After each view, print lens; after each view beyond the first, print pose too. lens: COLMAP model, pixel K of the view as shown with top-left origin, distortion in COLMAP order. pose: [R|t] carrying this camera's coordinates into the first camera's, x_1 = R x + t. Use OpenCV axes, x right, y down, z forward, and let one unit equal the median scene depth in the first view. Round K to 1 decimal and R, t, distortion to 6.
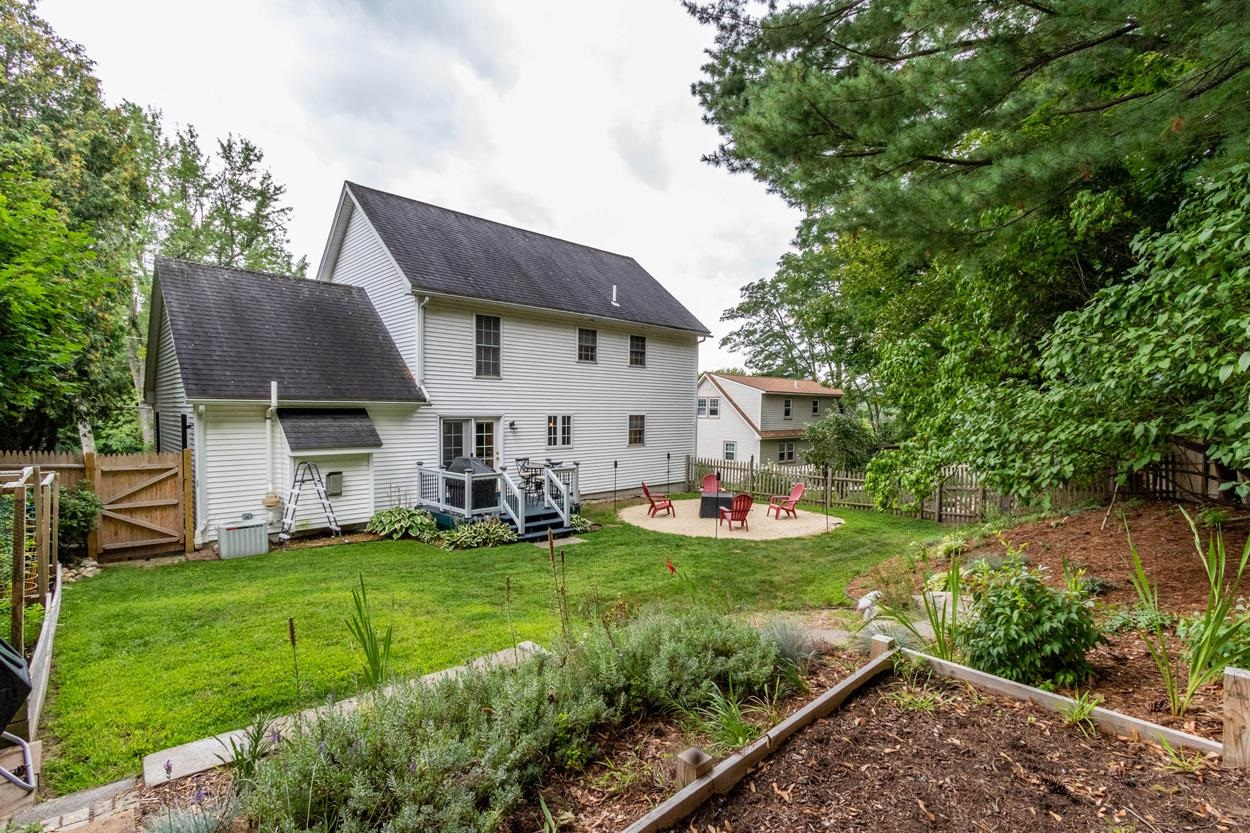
lens RADIAL K [[567.5, 0, 624.5], [0, 567.5, 419.8], [0, 0, 1]] dist [0.001382, 0.000056]
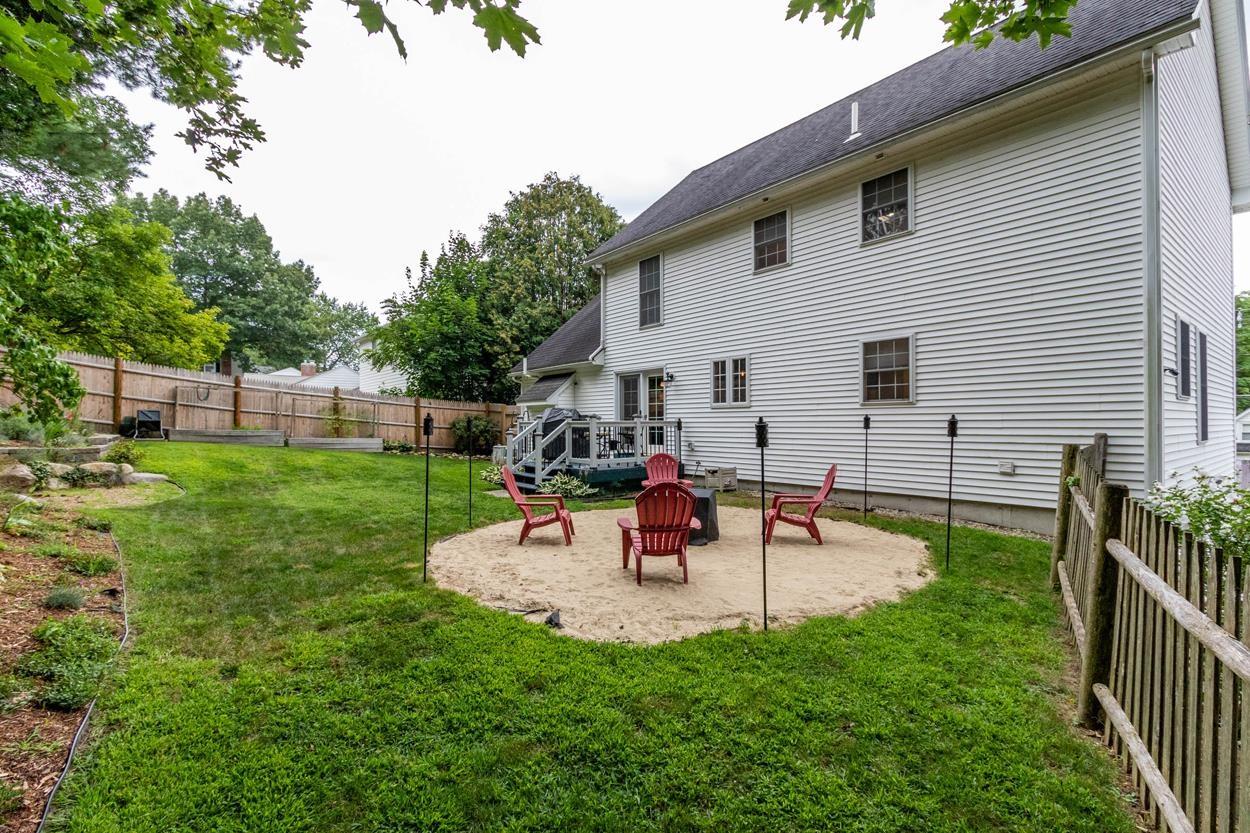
lens RADIAL K [[567.5, 0, 624.7], [0, 567.5, 423.2], [0, 0, 1]] dist [0.001382, 0.000056]
pose [[-0.084302, -0.001759, -0.996439, 0.593580], [-0.004585, 0.999989, -0.001377, 0.072654], [0.996430, 0.004453, -0.084309, 0.937104]]
